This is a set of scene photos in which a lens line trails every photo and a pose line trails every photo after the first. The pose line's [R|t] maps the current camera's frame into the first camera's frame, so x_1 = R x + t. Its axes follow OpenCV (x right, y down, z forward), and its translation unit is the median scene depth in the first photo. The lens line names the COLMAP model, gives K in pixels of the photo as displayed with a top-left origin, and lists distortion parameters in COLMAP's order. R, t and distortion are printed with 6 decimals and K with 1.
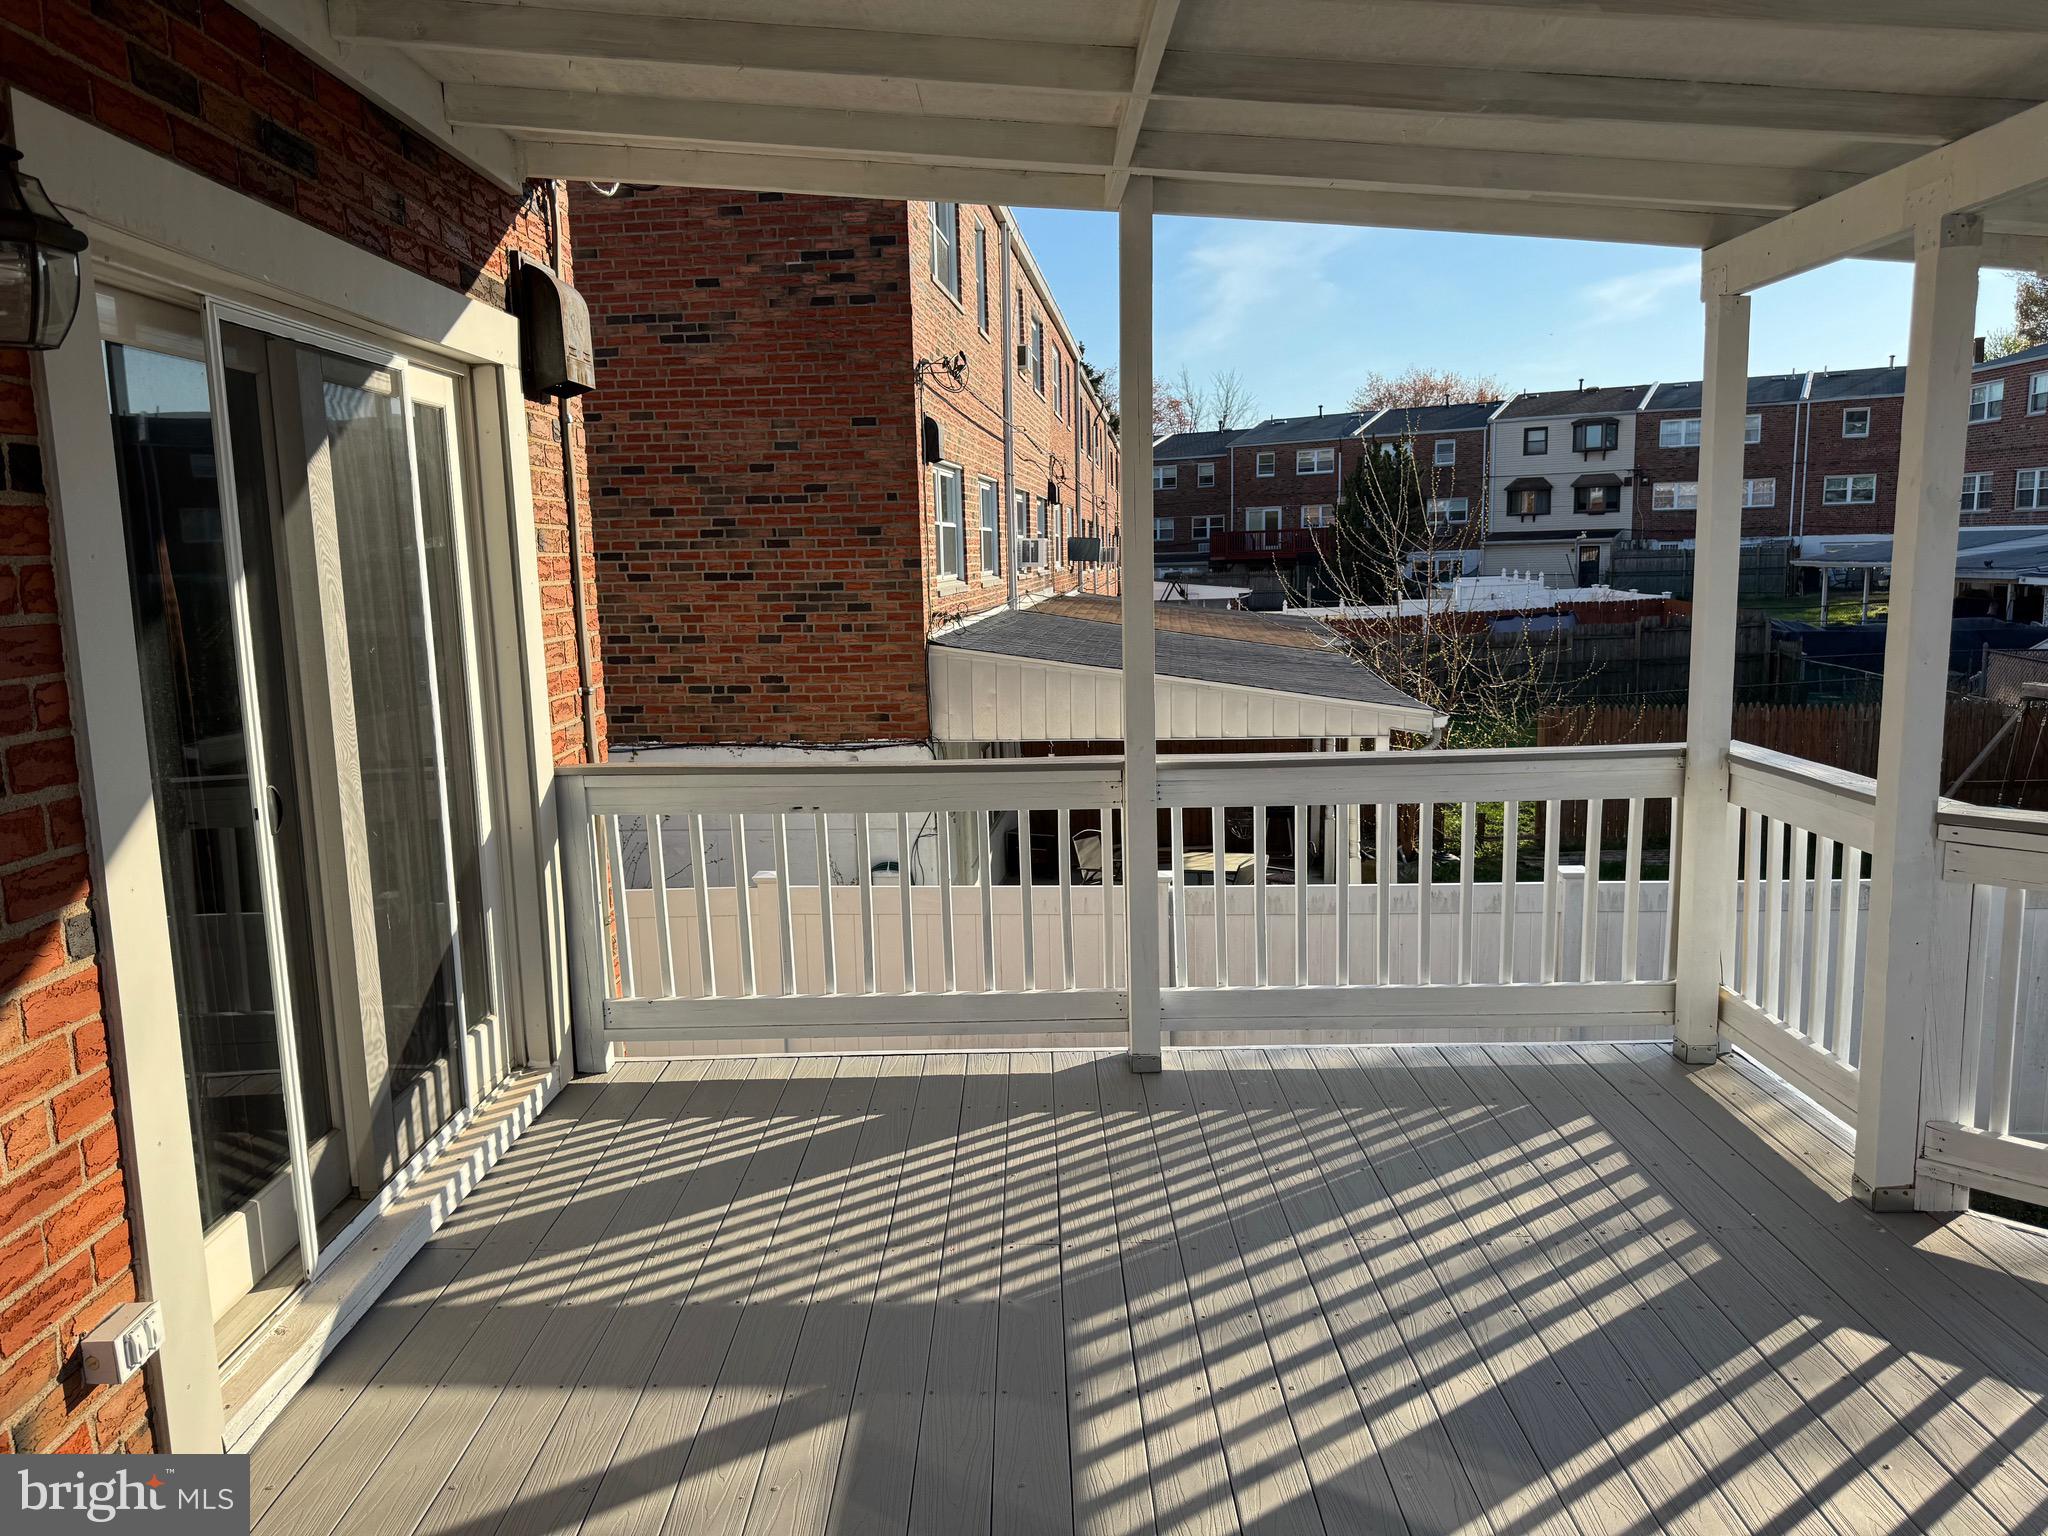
lens RADIAL K [[1438.3, 0, 1024.0], [0, 1438.3, 768.0], [0, 0, 1]] dist [-0.006413, -0.002565]
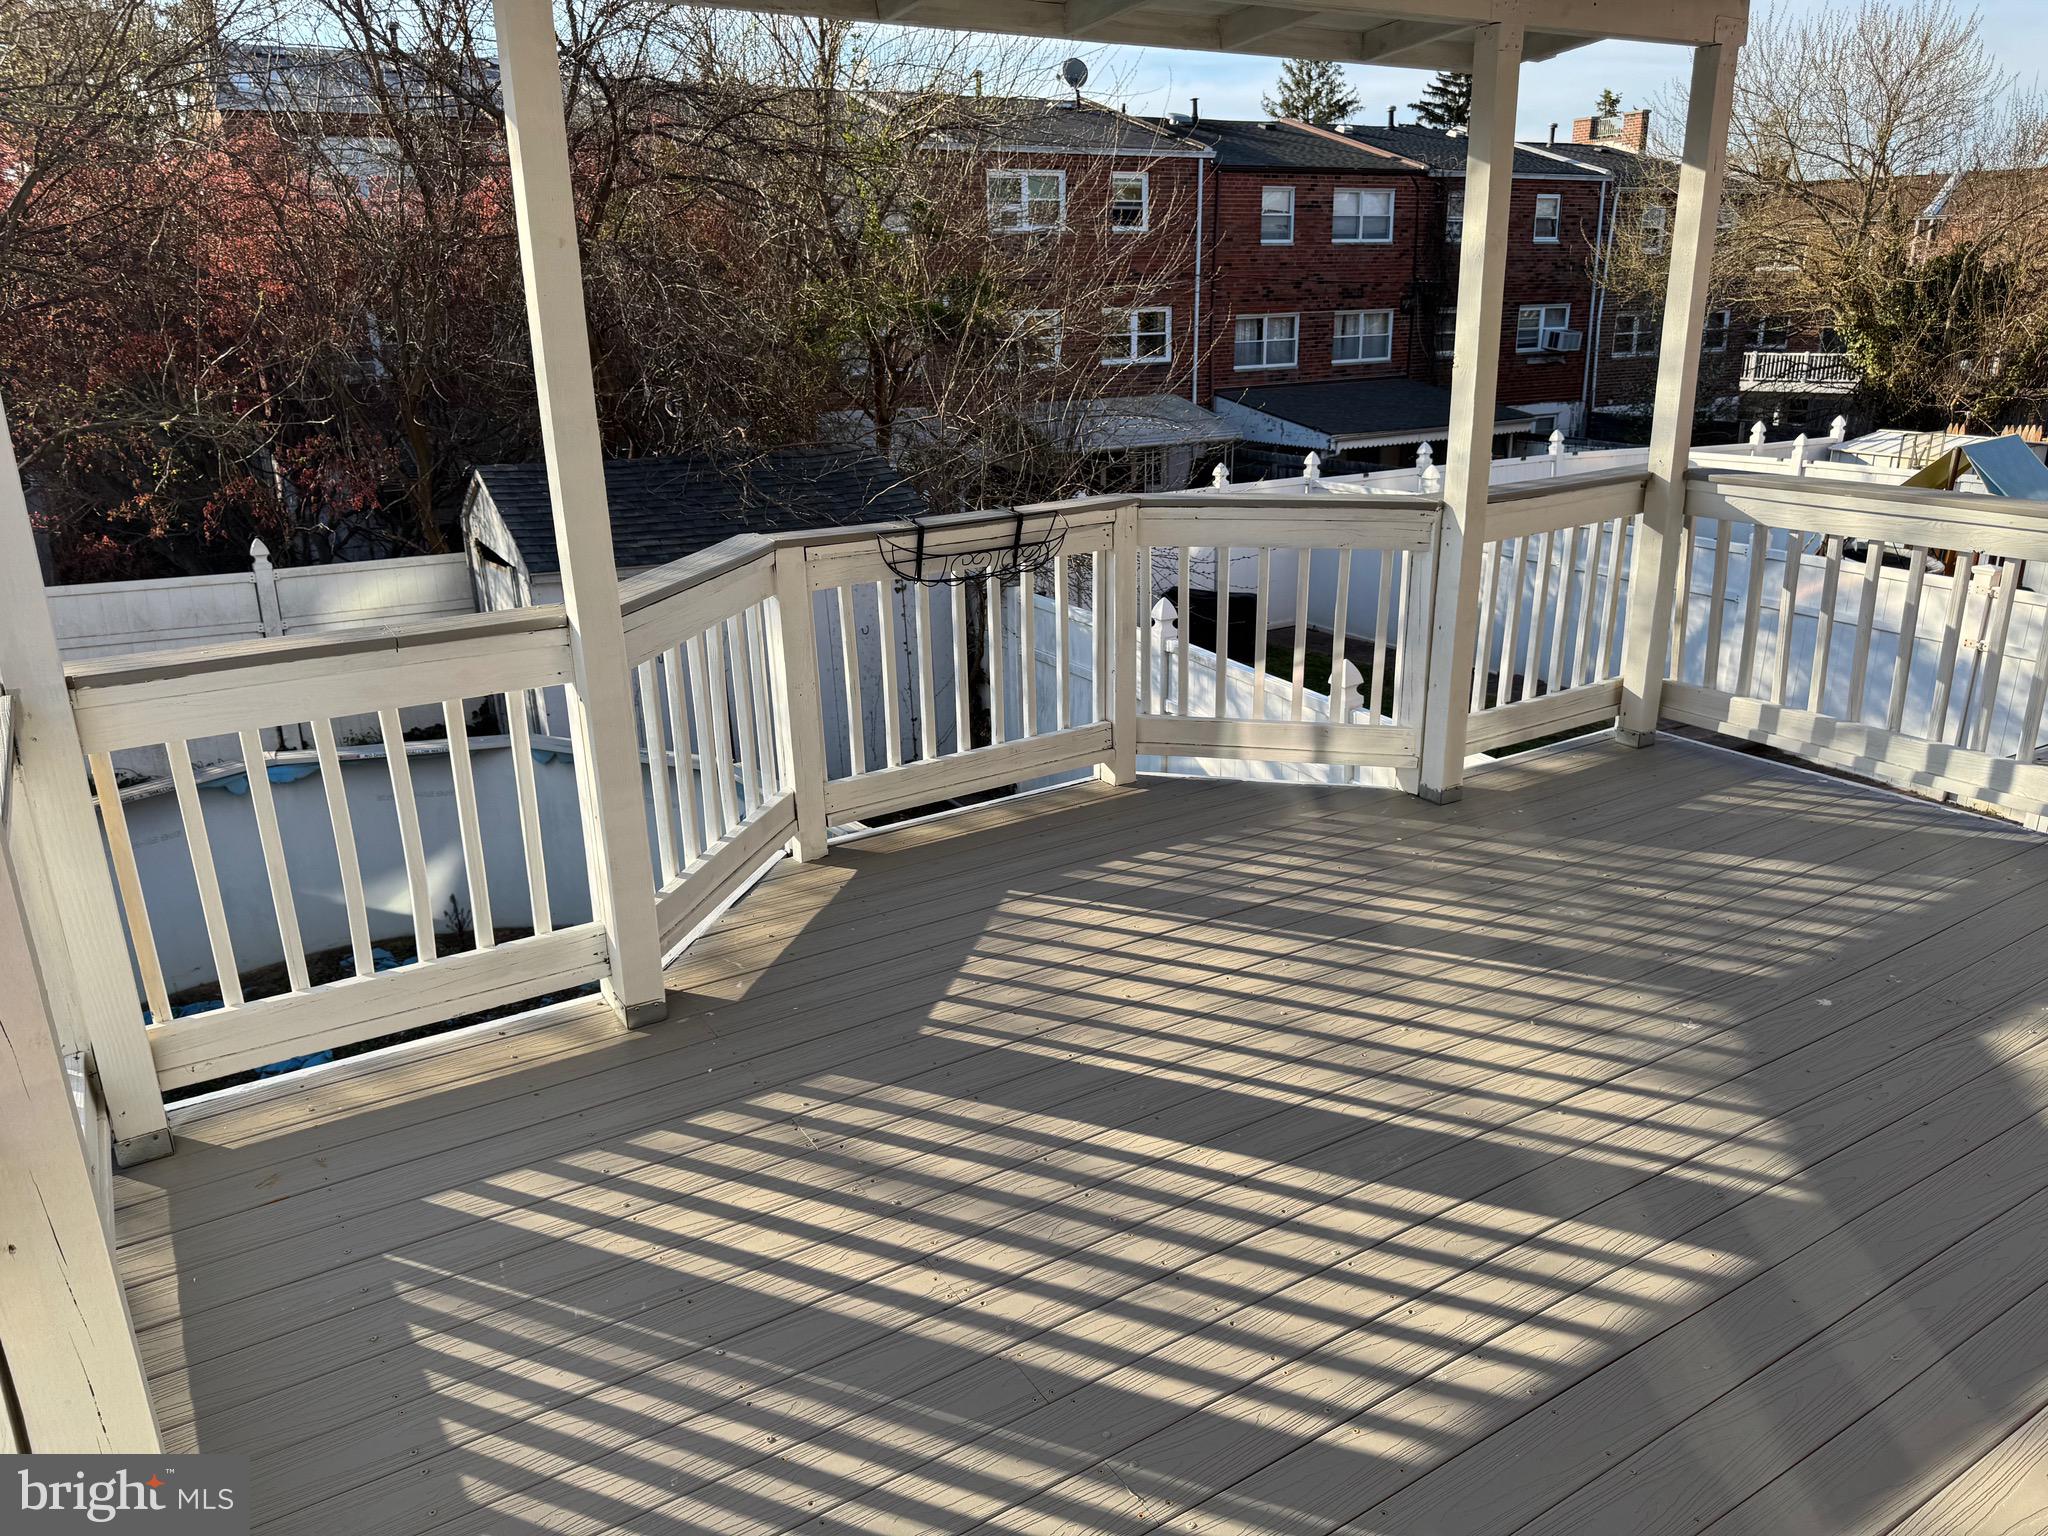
lens RADIAL K [[1435.8, 0, 1026.7], [0, 1435.8, 764.0], [0, 0, 1]] dist [0.107725, -0.143402]
pose [[-0.539748, -0.235031, 0.808351, -0.292451], [0.148329, 0.918660, 0.366146, -0.171068], [-0.828656, 0.317528, -0.460983, 1.133395]]
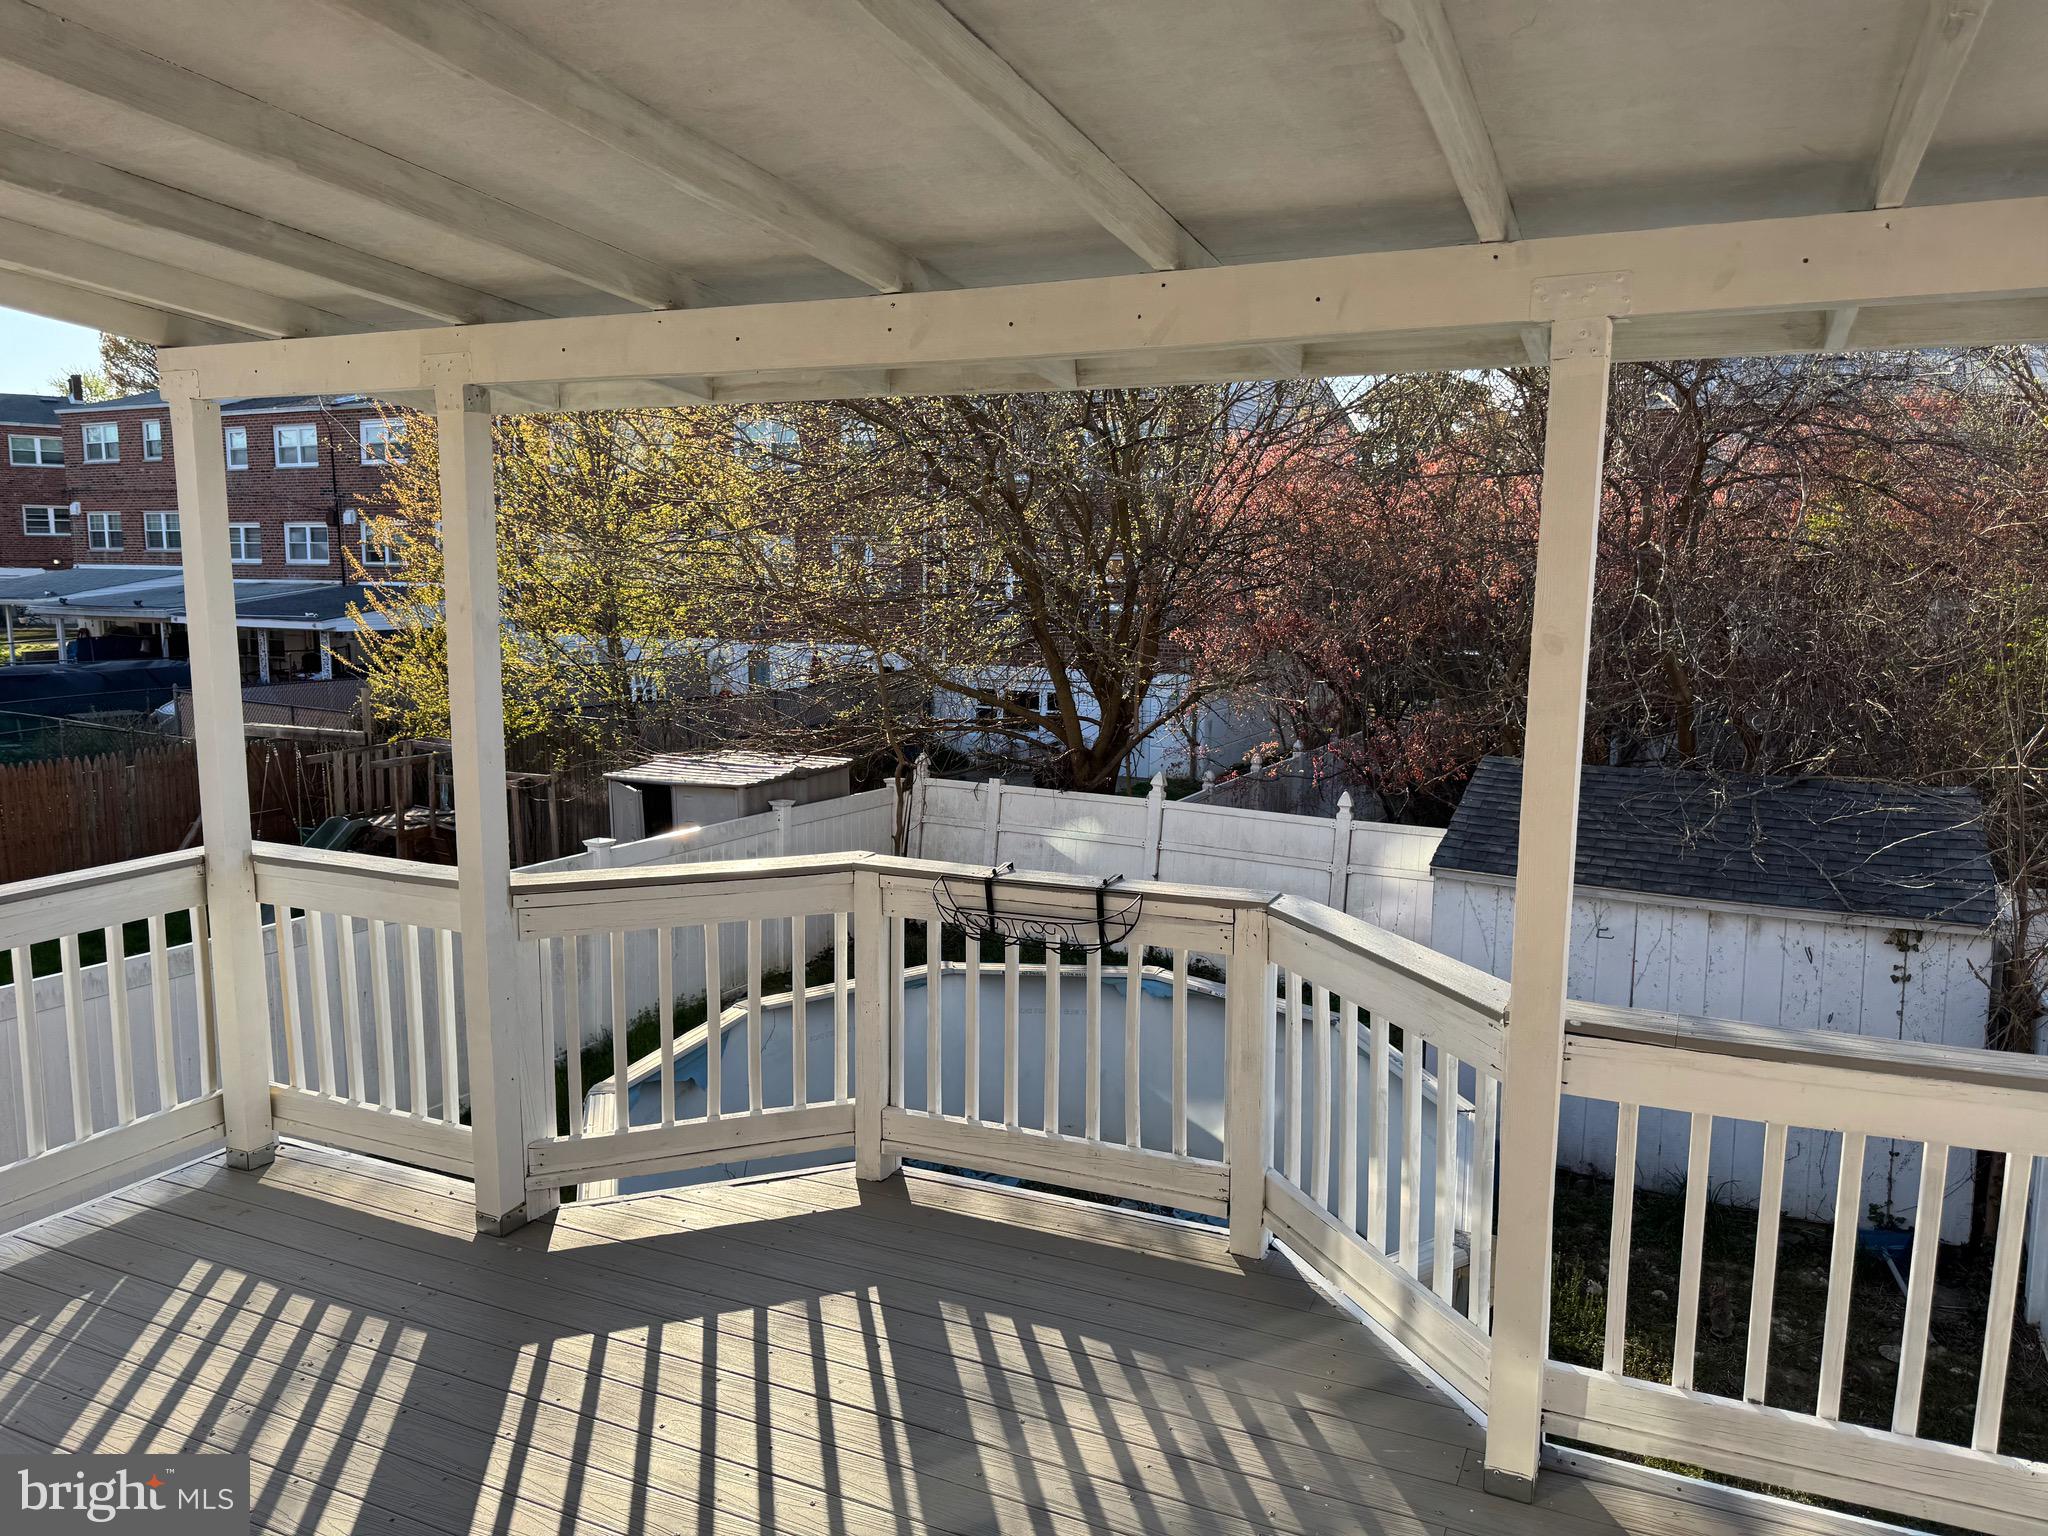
lens RADIAL K [[1438.3, 0, 1024.0], [0, 1438.3, 768.0], [0, 0, 1]] dist [-0.006413, -0.002565]
pose [[0.404935, -0.096205, 0.909270, -0.234405], [0.116858, 0.991739, 0.052889, -0.071248], [-0.906847, 0.084839, 0.412832, 0.106878]]
